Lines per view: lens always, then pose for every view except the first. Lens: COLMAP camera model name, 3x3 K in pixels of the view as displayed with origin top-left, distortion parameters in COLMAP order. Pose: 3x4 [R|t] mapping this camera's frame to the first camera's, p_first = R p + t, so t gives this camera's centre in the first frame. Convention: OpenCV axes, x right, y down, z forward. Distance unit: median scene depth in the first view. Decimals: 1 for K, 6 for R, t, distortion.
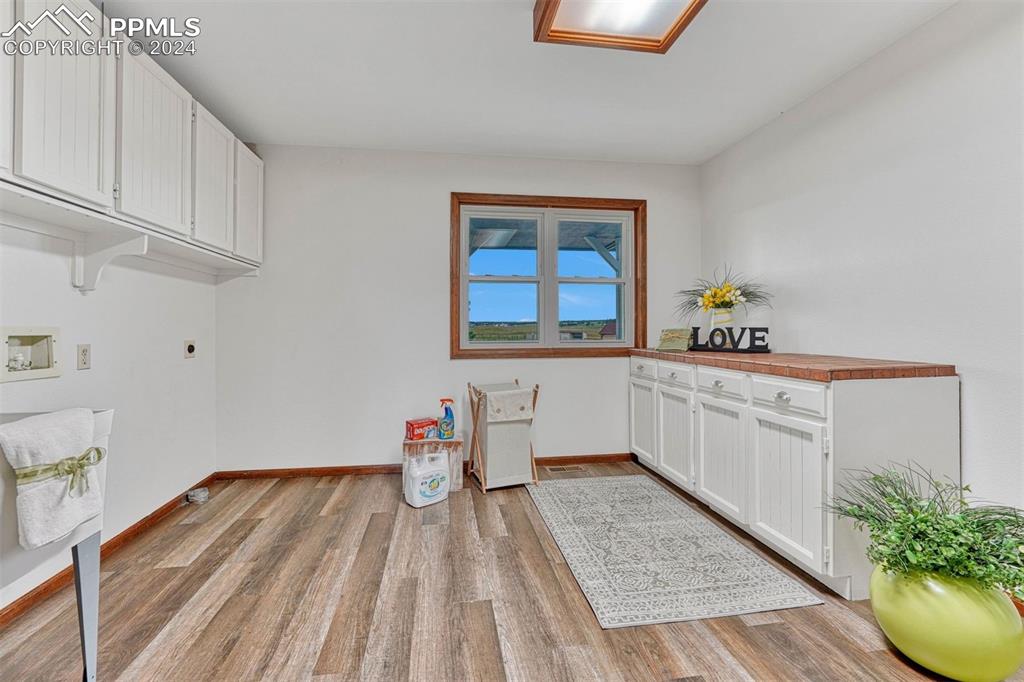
lens RADIAL K [[445.1, 0, 513.0], [0, 445.1, 325.2], [0, 0, 1]] dist [0.000489, 0.000132]
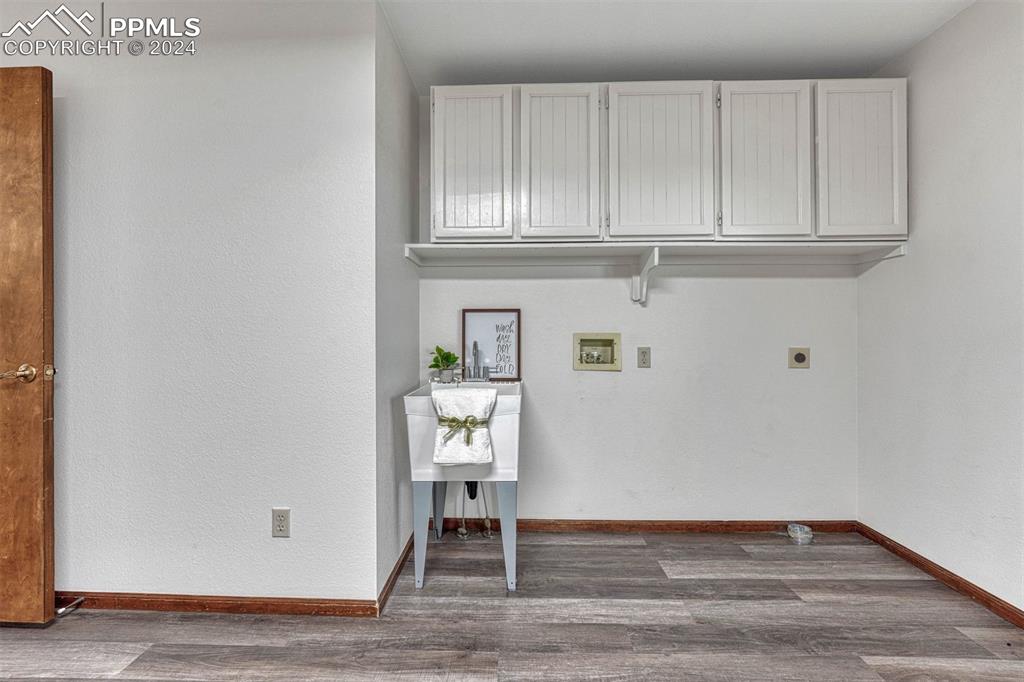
lens RADIAL K [[420.4, 0, 493.4], [0, 420.4, 334.2], [0, 0, 1]] dist [-0.000864, -0.000004]
pose [[-0.191133, 0.005192, -0.981550, 0.226778], [0.009533, 0.999949, 0.003433, -0.000513], [0.981518, -0.008701, -0.191173, 0.747320]]
